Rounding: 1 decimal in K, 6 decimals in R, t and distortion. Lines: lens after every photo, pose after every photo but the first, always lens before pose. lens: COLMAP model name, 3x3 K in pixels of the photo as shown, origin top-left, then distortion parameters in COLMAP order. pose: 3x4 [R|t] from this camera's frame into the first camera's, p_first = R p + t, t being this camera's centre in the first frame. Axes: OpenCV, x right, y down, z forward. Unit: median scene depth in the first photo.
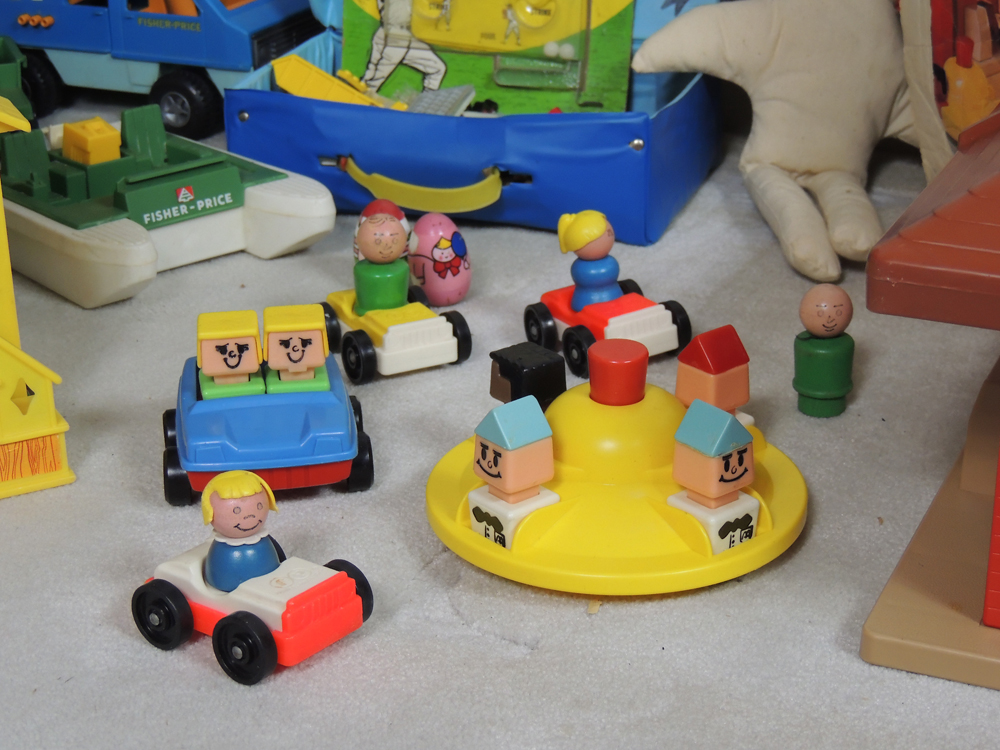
lens RADIAL K [[1987.9, 0, 500.0], [0, 1987.9, 375.0], [0, 0, 1]] dist [-0.102260, -0.133570]
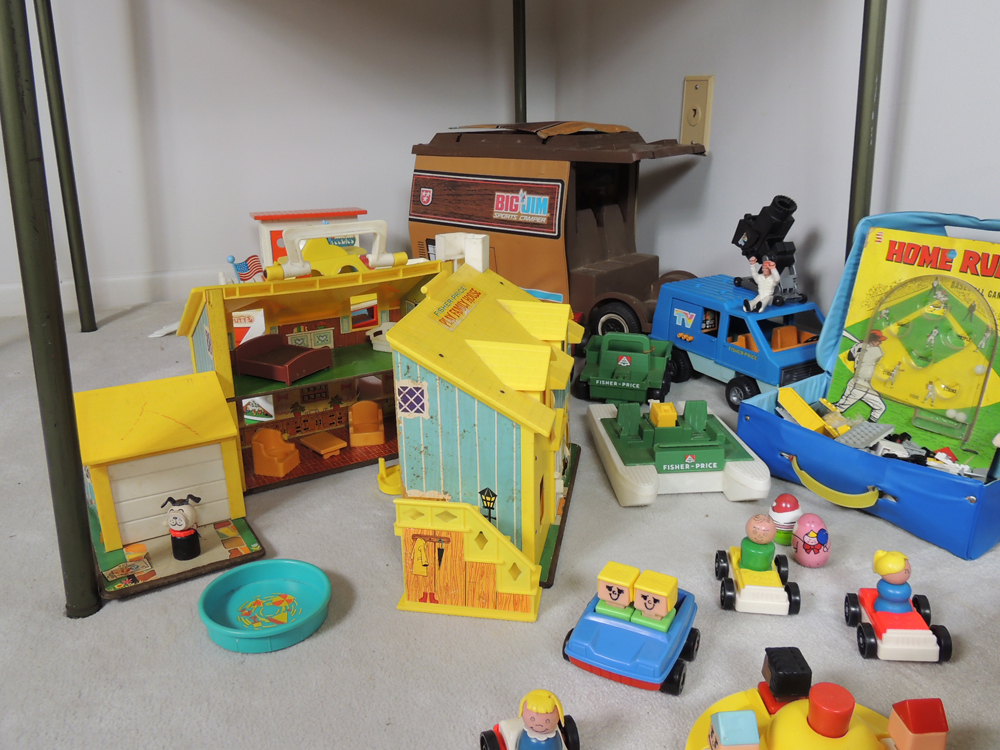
lens RADIAL K [[788.9, 0, 500.0], [0, 788.9, 375.0], [0, 0, 1]] dist [-0.015389, 0.005679]
pose [[0.802856, 0.198909, -0.562012, 0.112142], [-0.228644, 0.973346, 0.017862, -0.155431], [0.550585, 0.114160, 0.826936, 0.299193]]
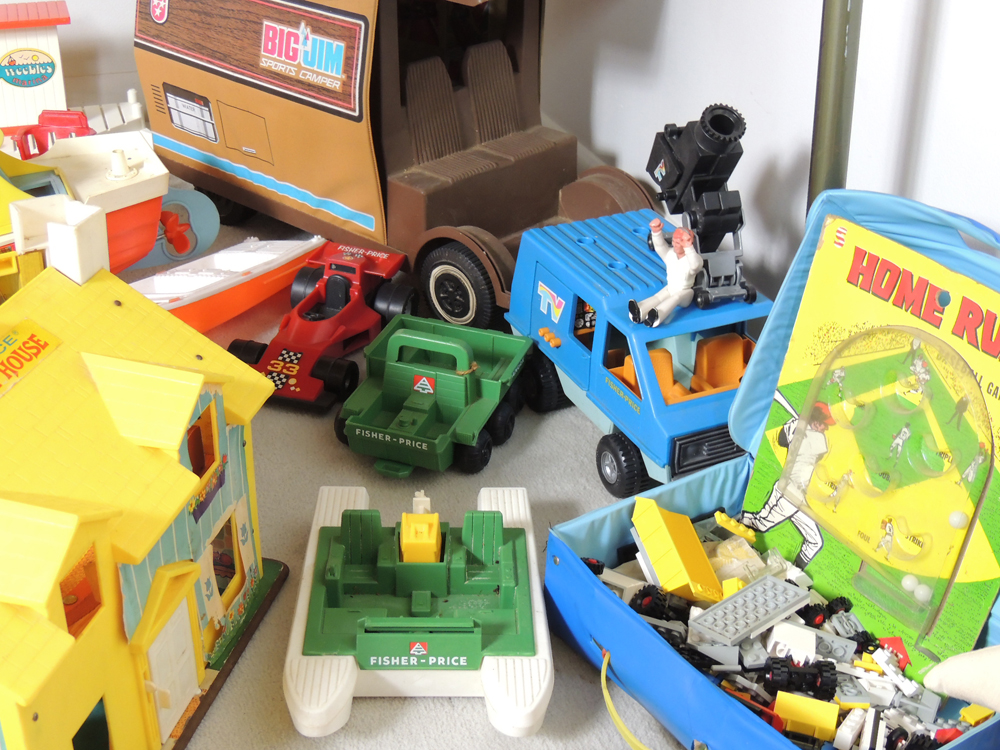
lens RADIAL K [[1353.9, 0, 500.0], [0, 1353.9, 375.0], [0, 0, 1]] dist [-0.082540, 0.027474]
pose [[0.771590, 0.338026, -0.538876, 0.240157], [-0.275793, 0.941134, 0.195459, -0.424515], [0.573225, -0.002196, 0.819395, 0.473067]]
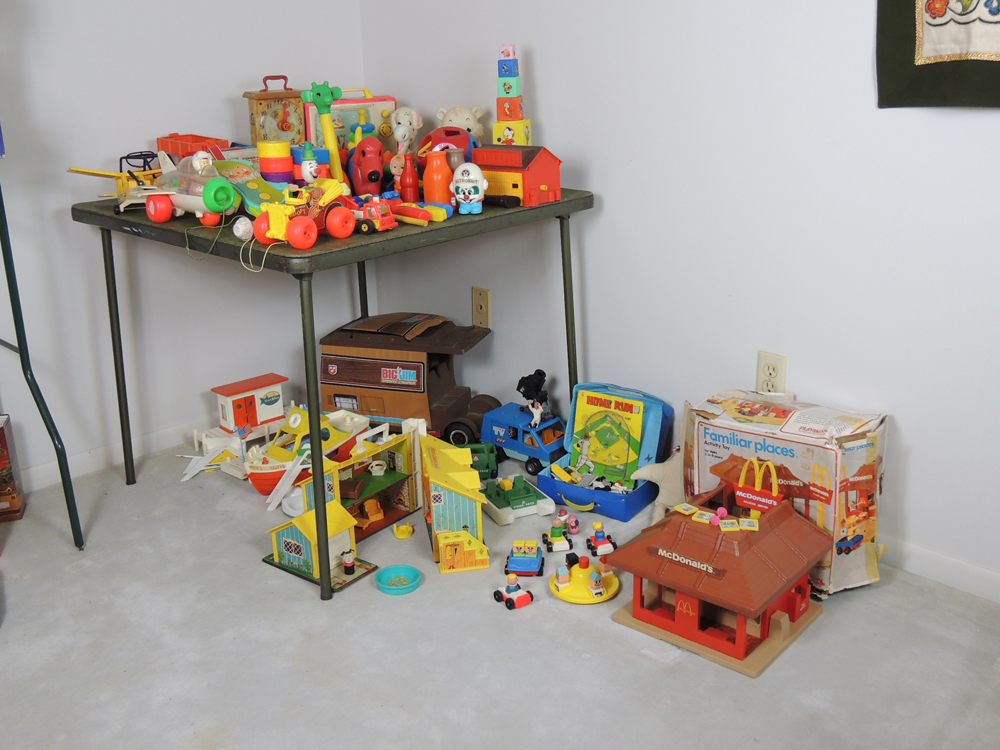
lens RADIAL K [[1046.8, 0, 495.9], [0, 1046.8, 417.9], [0, 0, 1]] dist [-0.004726, -0.006871]
pose [[0.960798, 0.087411, -0.263111, 0.449347], [-0.093589, 0.995550, -0.011013, -0.281163], [0.260977, 0.035205, 0.964703, -1.533727]]
